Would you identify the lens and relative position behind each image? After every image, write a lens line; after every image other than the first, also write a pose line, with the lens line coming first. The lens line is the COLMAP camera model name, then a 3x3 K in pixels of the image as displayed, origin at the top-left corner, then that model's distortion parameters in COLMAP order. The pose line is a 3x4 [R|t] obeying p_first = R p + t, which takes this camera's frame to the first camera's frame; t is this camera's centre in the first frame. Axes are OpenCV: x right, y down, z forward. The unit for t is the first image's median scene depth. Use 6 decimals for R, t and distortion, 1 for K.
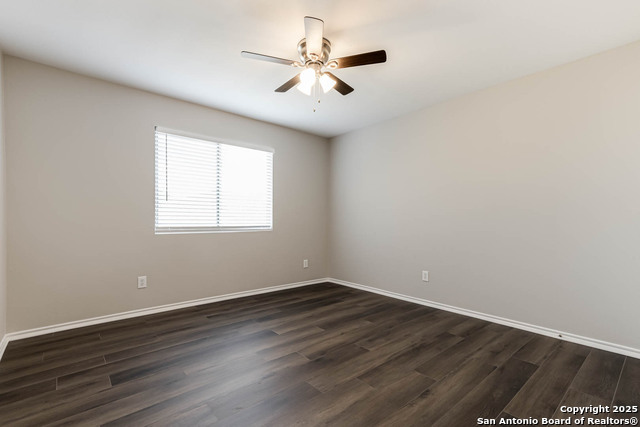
lens RADIAL K [[287.8, 0, 317.8], [0, 287.8, 217.1], [0, 0, 1]] dist [0.029359, 0.000431]
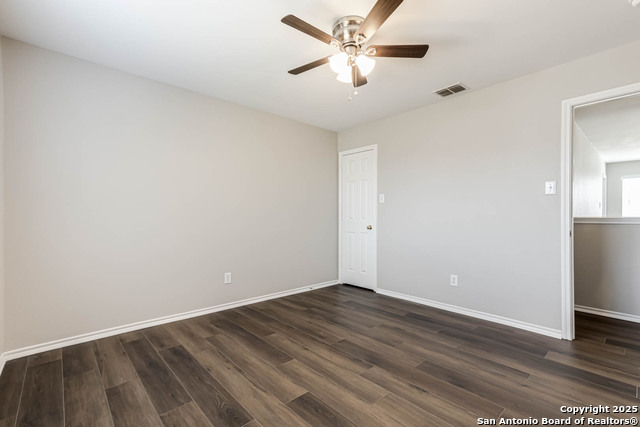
lens RADIAL K [[287.8, 0, 317.8], [0, 287.8, 217.1], [0, 0, 1]] dist [0.029359, 0.000431]
pose [[-0.016416, -0.001030, 0.999865, -0.809505], [-0.009033, 0.999959, 0.000882, -0.003232], [-0.999824, -0.009017, -0.016425, 0.989222]]
